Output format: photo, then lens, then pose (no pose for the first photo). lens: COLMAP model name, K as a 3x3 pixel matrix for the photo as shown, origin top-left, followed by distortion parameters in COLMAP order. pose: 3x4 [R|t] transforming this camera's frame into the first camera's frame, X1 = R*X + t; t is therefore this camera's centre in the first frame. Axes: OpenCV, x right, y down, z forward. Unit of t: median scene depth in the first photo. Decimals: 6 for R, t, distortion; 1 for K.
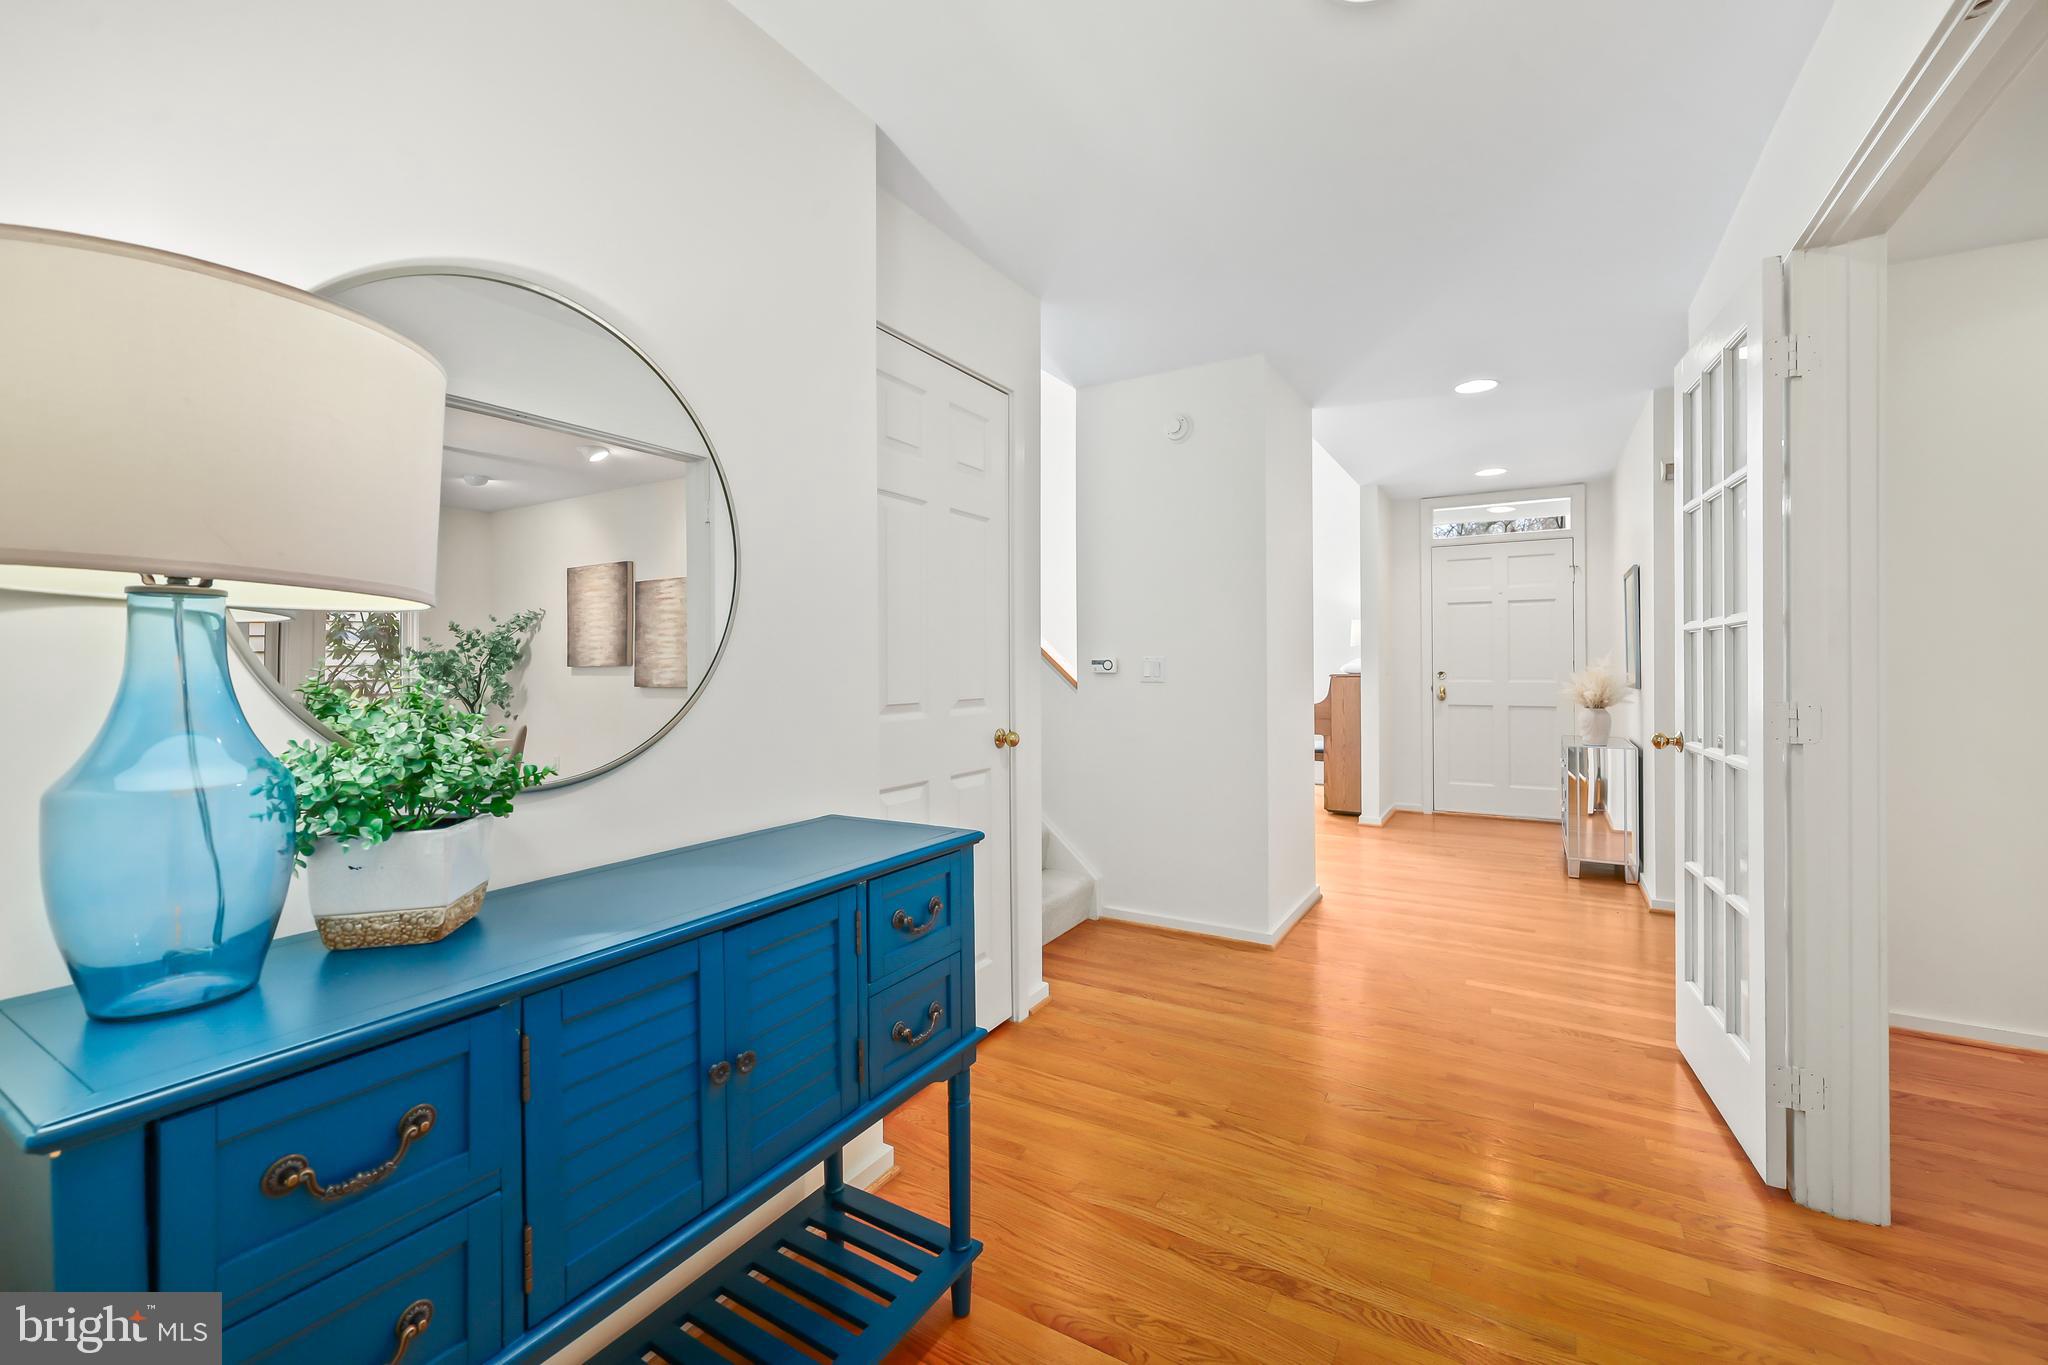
lens RADIAL K [[838.4, 0, 1027.4], [0, 838.4, 668.5], [0, 0, 1]] dist [-0.000338, 0.000954]
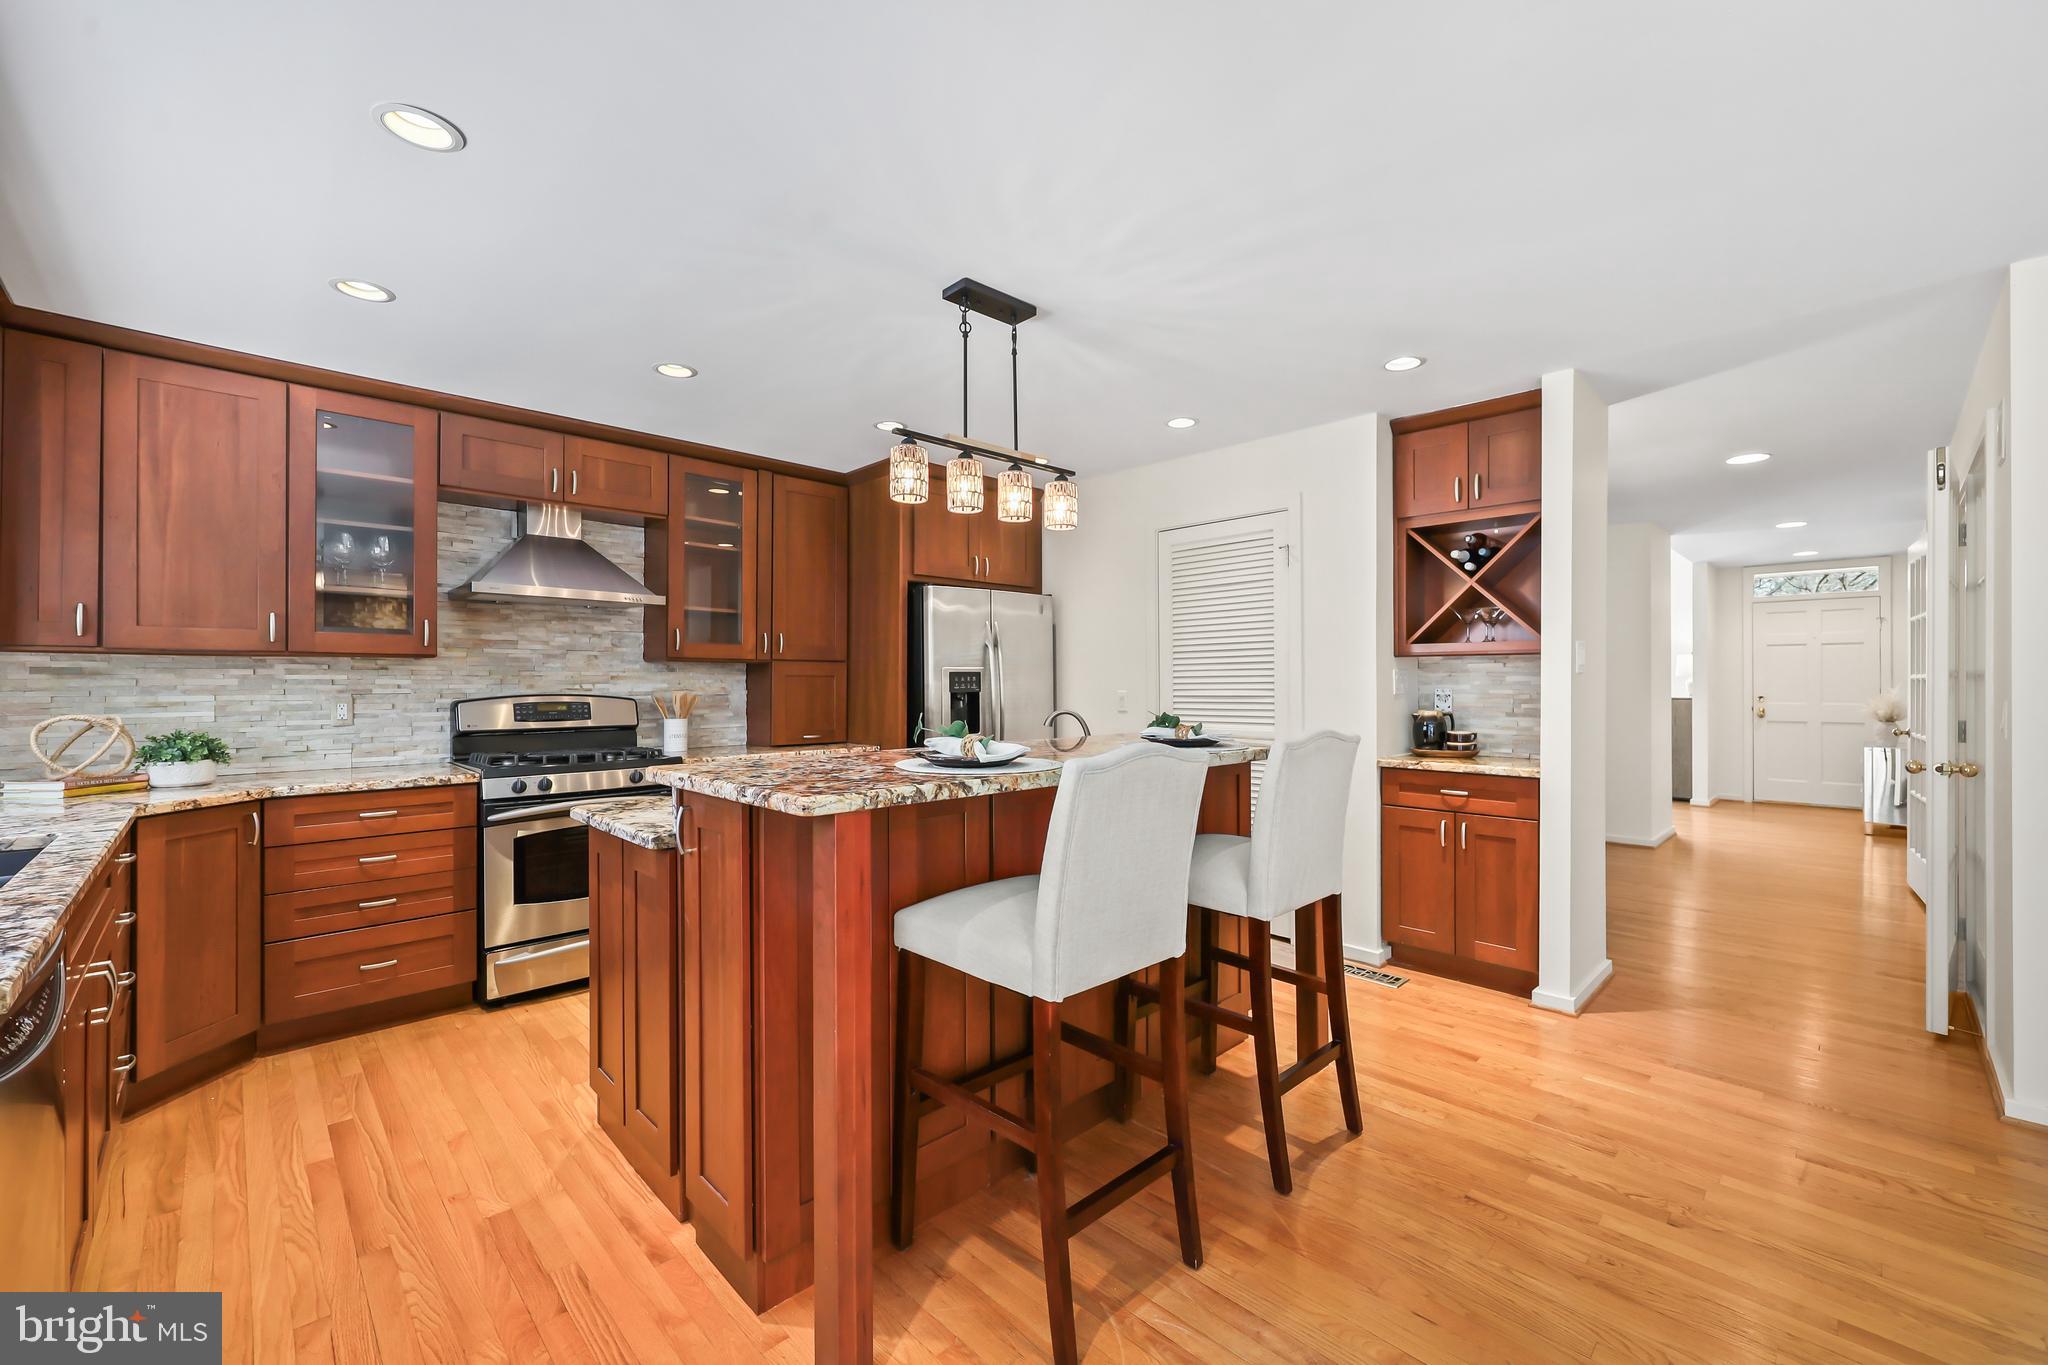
lens RADIAL K [[838.4, 0, 1019.2], [0, 838.4, 690.9], [0, 0, 1]] dist [-0.000338, 0.000954]
pose [[0.966989, 0.004405, -0.254779, -0.334348], [-0.003382, 0.999984, 0.004452, -0.007040], [0.254794, -0.003443, 0.966989, -0.642437]]
